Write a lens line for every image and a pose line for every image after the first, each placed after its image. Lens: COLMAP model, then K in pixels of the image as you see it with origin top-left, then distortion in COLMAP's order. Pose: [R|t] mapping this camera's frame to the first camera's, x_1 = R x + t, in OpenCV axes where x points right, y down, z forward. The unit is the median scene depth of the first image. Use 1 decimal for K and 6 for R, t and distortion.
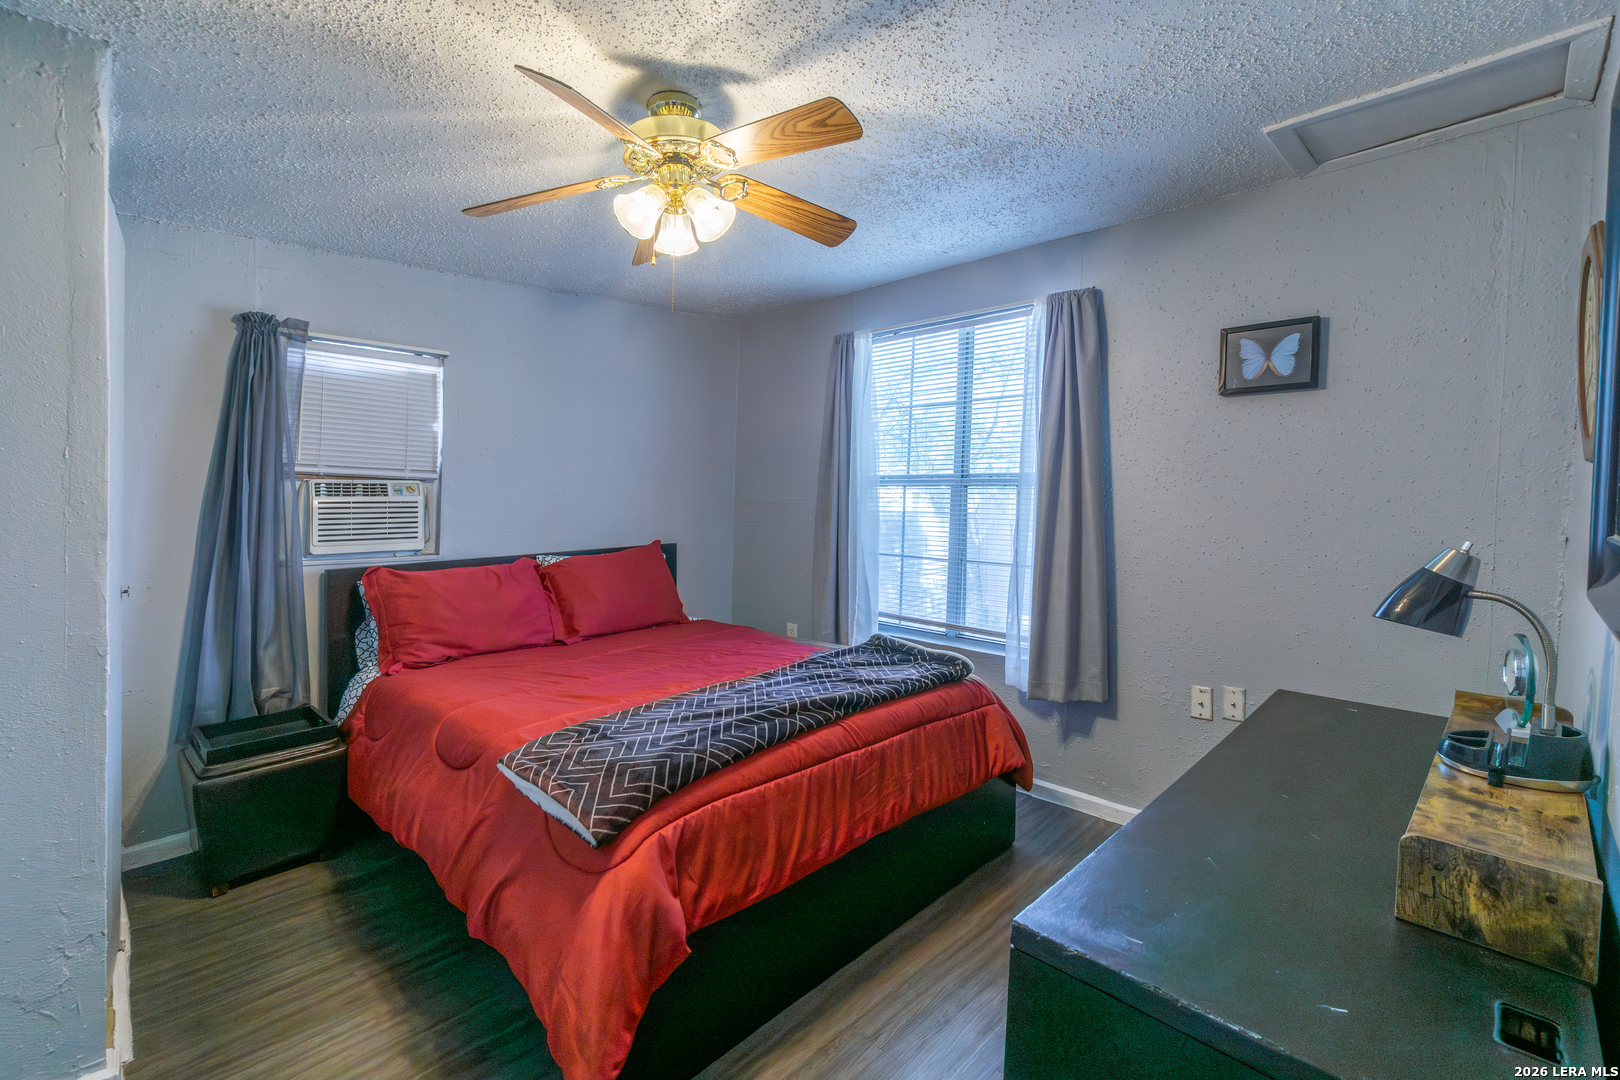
lens RADIAL K [[731.0, 0, 803.9], [0, 731.0, 501.3], [0, 0, 1]] dist [-0.006337, -0.000047]
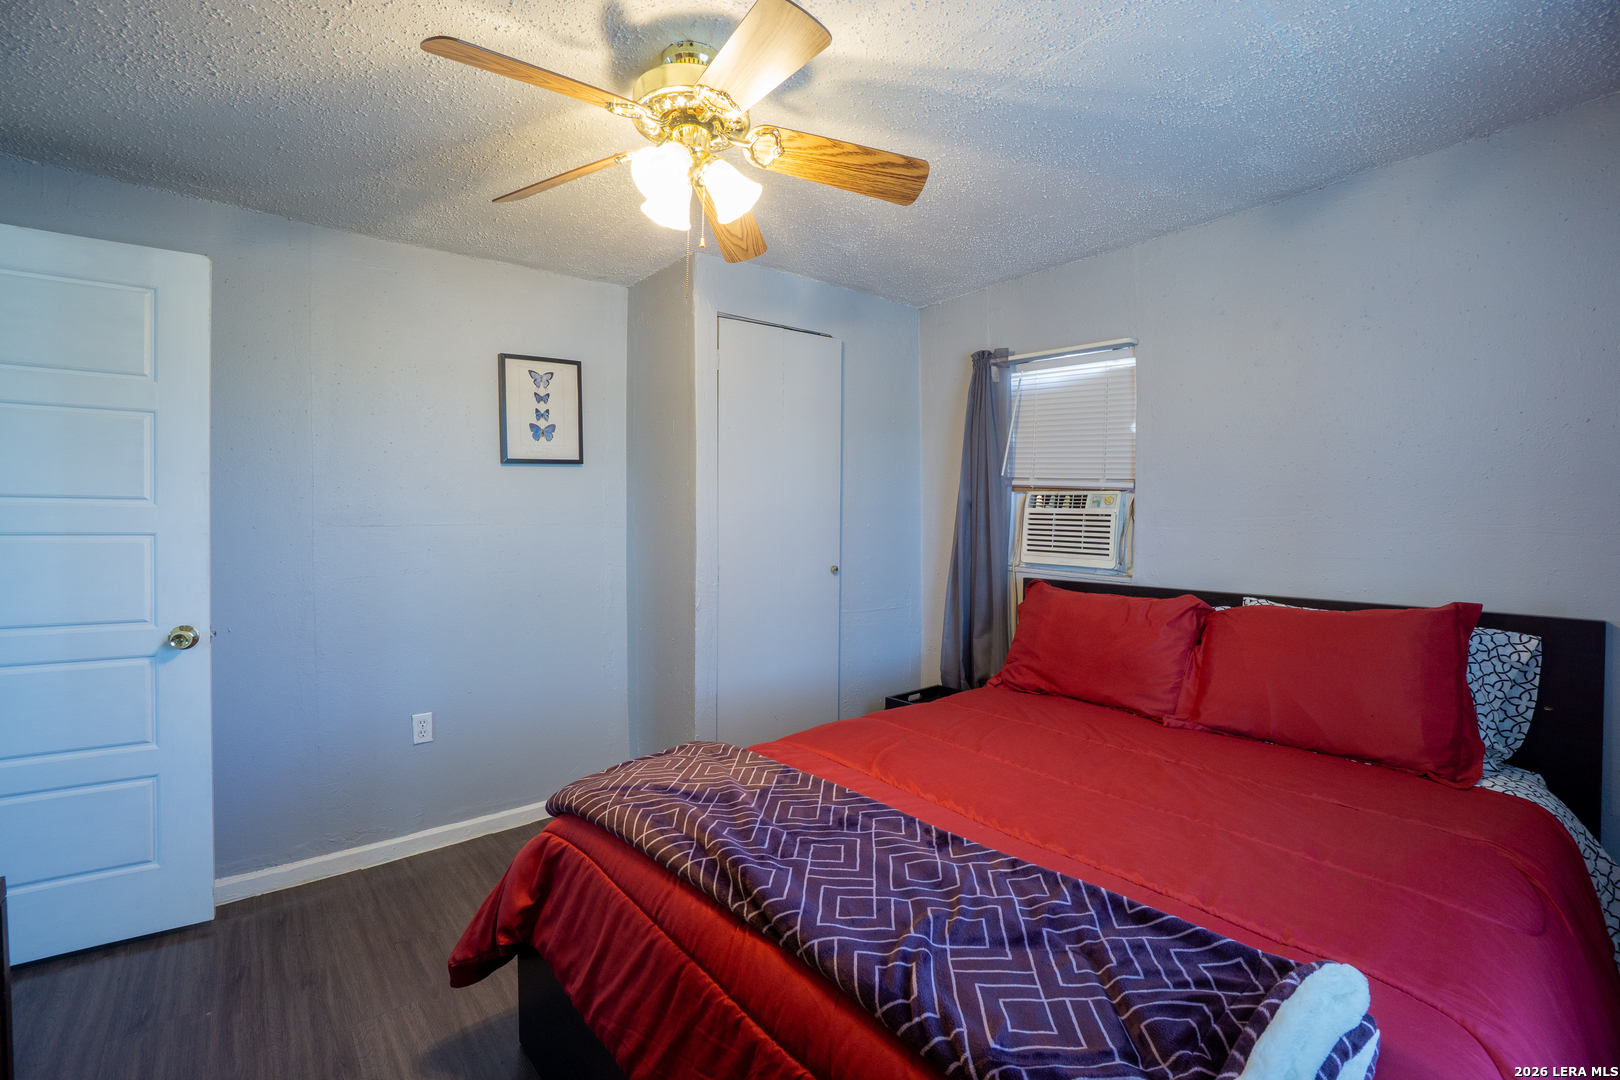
lens RADIAL K [[731.0, 0, 803.9], [0, 731.0, 501.3], [0, 0, 1]] dist [-0.006337, -0.000047]
pose [[-0.088457, 0.002162, -0.996078, 0.427235], [-0.014089, 0.999895, 0.003421, -0.015266], [0.995980, 0.014337, -0.088417, 0.781048]]
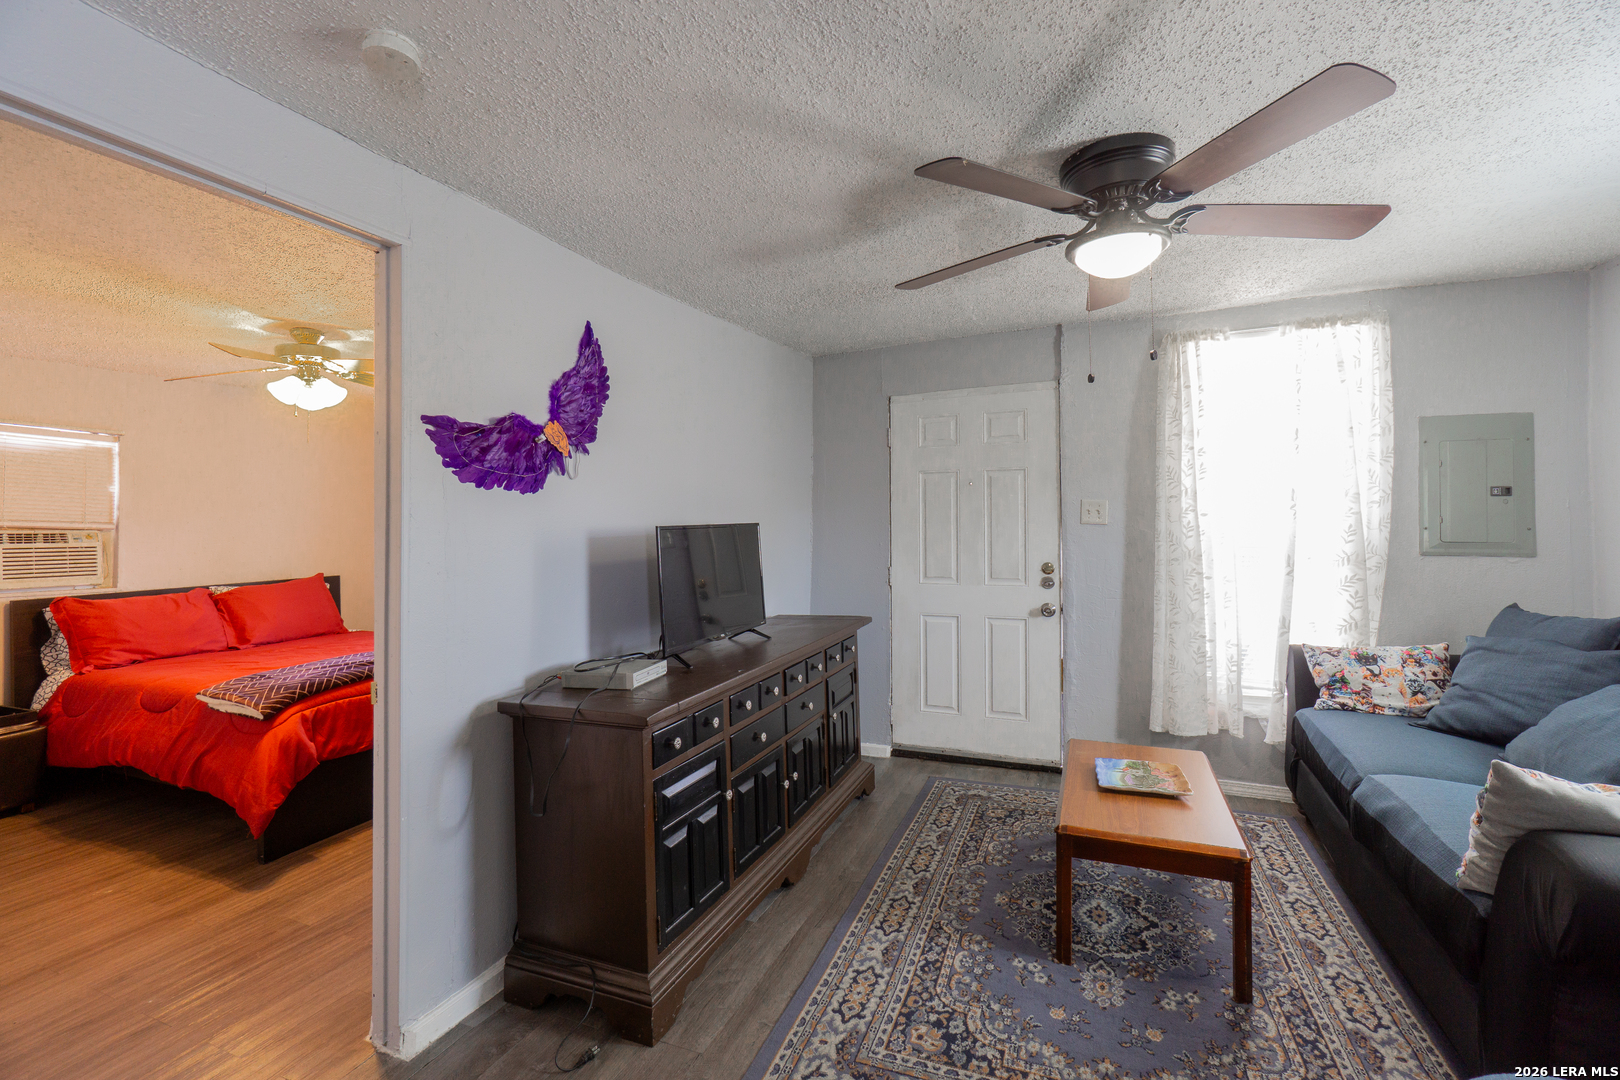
lens RADIAL K [[707.4, 0, 806.6], [0, 707.4, 543.5], [0, 0, 1]] dist [-0.004354, 0.000167]
pose [[0.930947, -0.012165, 0.364951, 0.204823], [0.009089, 0.999907, 0.010145, -0.007468], [-0.365040, -0.006128, 0.930972, -0.683391]]
